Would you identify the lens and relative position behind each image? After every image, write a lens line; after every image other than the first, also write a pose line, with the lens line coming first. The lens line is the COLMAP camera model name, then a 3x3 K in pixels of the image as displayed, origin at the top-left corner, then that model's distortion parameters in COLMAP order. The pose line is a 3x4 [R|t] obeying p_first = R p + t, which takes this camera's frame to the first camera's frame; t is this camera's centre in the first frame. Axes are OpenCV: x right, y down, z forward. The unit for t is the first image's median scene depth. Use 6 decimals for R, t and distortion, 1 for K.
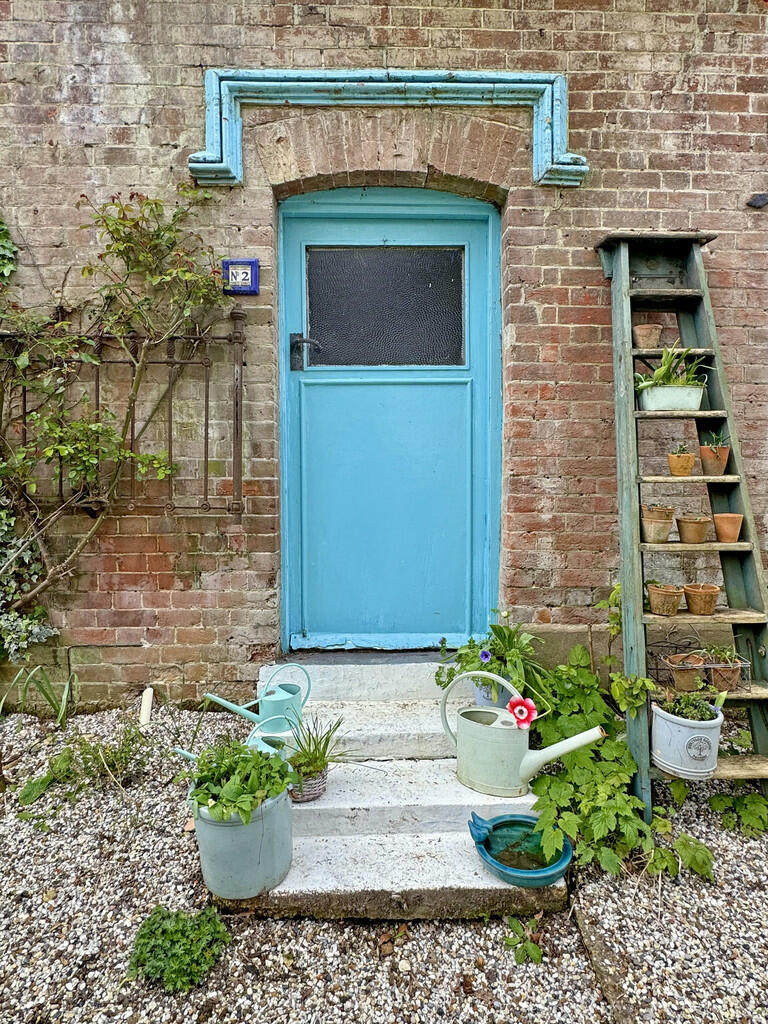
lens RADIAL K [[562.2, 0, 382.5], [0, 562.2, 508.3], [0, 0, 1]] dist [-0.000088, -0.000384]
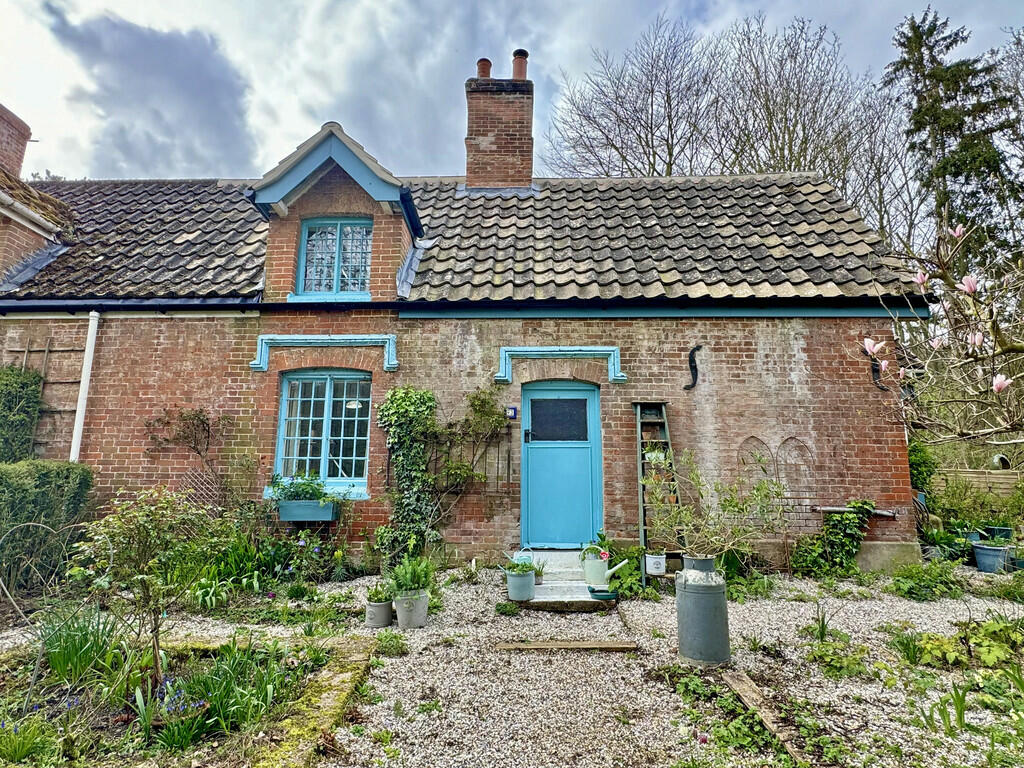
lens RADIAL K [[562.2, 0, 507.7], [0, 562.2, 384.2], [0, 0, 1]] dist [-0.000088, -0.000384]
pose [[0.998476, -0.000005, -0.055190, -0.102828], [-0.013065, 0.971554, -0.236459, 0.141261], [0.053622, 0.236819, 0.970073, -1.906299]]
